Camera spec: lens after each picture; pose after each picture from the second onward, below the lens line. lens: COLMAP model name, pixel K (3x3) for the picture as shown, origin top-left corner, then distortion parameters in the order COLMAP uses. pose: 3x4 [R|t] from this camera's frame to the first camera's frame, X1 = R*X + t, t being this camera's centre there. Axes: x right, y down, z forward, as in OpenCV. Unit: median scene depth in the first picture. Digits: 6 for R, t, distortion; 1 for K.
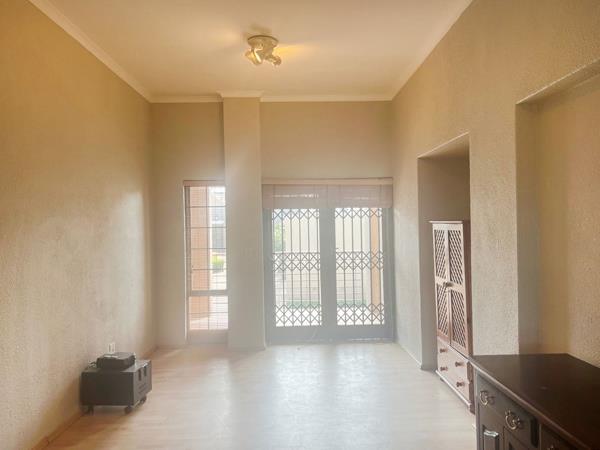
lens RADIAL K [[463.6, 0, 300.0], [0, 463.6, 225.0], [0, 0, 1]] dist [0.034396, 0.000227]
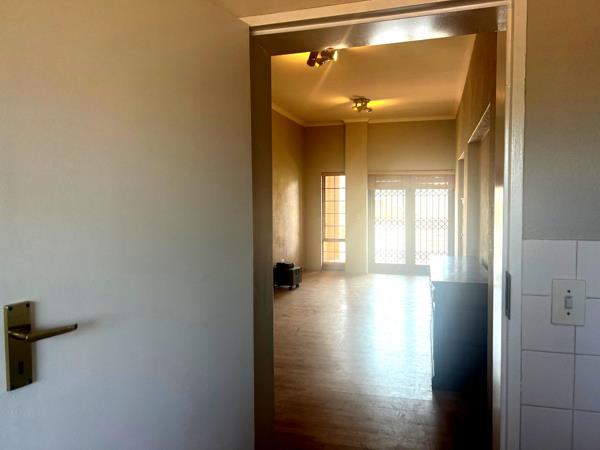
lens RADIAL K [[463.6, 0, 300.0], [0, 463.6, 225.0], [0, 0, 1]] dist [0.034396, 0.000227]
pose [[0.948709, 0.033199, -0.314402, 0.213248], [-0.016715, 0.998347, 0.054981, 0.002864], [0.315708, -0.046906, 0.947696, -0.637435]]
